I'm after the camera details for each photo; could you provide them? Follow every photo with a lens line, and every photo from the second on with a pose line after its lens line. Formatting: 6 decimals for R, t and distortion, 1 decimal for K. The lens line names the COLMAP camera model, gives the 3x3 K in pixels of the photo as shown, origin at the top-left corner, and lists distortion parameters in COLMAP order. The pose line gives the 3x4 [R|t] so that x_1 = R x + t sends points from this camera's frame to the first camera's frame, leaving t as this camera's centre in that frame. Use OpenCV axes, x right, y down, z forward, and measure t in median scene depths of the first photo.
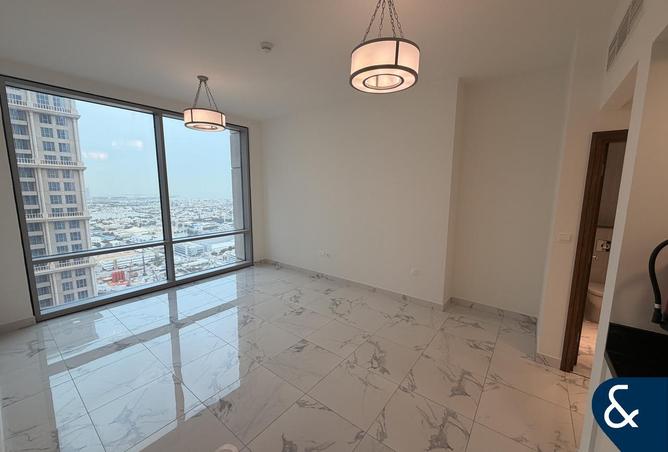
lens RADIAL K [[267.1, 0, 333.7], [0, 267.1, 224.5], [0, 0, 1]] dist [-0.004194, -0.000286]
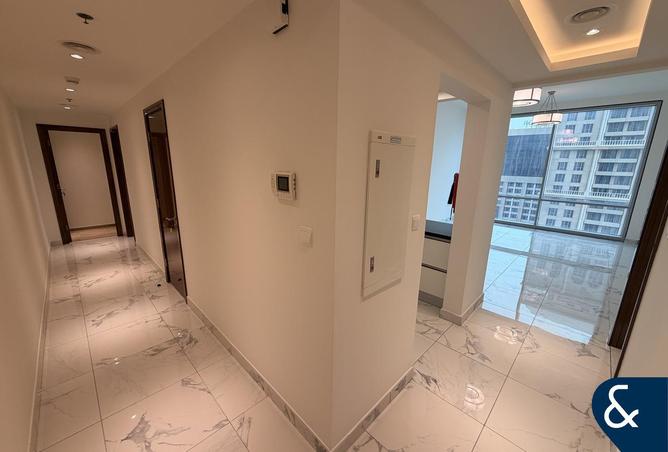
lens RADIAL K [[267.1, 0, 333.9], [0, 267.1, 223.5], [0, 0, 1]] dist [-0.004194, -0.000286]
pose [[-0.127592, 0.219737, -0.967179, 1.045875], [-0.157679, 0.958254, 0.238511, 0.024049], [0.979213, 0.182936, -0.087617, 0.001206]]
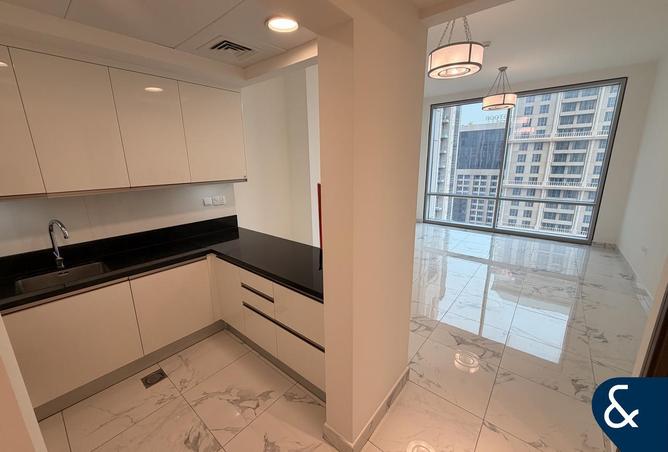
lens RADIAL K [[267.1, 0, 334.5], [0, 267.1, 224.2], [0, 0, 1]] dist [-0.004194, -0.000286]
pose [[-0.029045, 0.229721, -0.972823, 0.722661], [-0.127099, 0.964485, 0.231547, -0.009624], [0.991465, 0.130370, 0.001184, 0.214613]]
